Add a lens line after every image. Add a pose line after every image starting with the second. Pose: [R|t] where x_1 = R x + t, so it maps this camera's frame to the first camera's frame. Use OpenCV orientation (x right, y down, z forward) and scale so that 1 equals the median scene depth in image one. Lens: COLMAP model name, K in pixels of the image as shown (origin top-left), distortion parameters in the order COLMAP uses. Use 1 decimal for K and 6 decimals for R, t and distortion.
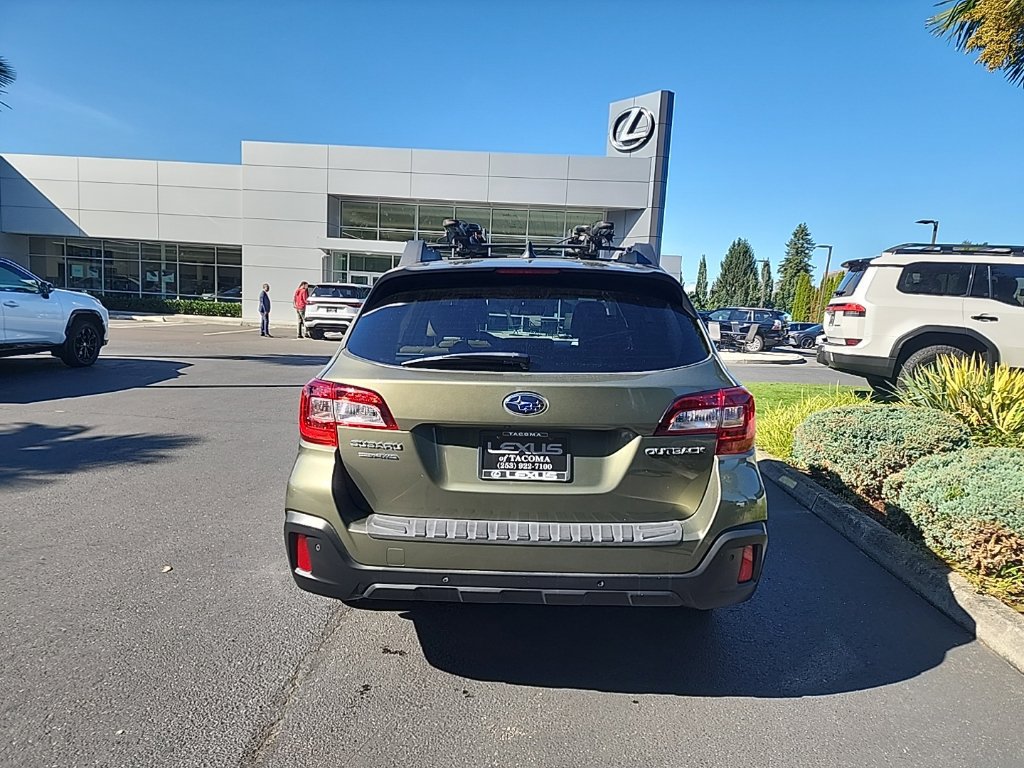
lens RADIAL K [[684.6, 0, 512.4], [0, 684.6, 398.5], [0, 0, 1]] dist [0.049958, -0.045049]
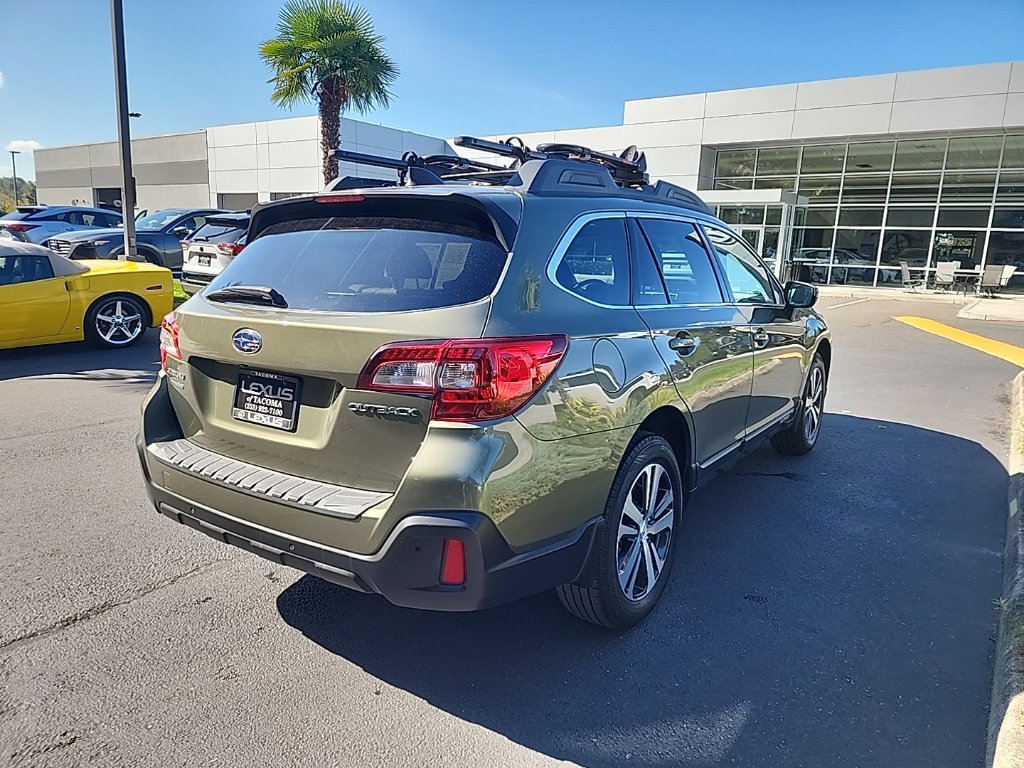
lens RADIAL K [[684.6, 0, 512.4], [0, 684.6, 398.5], [0, 0, 1]] dist [0.049958, -0.045049]
pose [[0.837111, 0.098278, -0.538132, 0.401682], [-0.066094, 0.994694, 0.078844, -0.006234], [0.543025, -0.030434, 0.839165, 0.196479]]
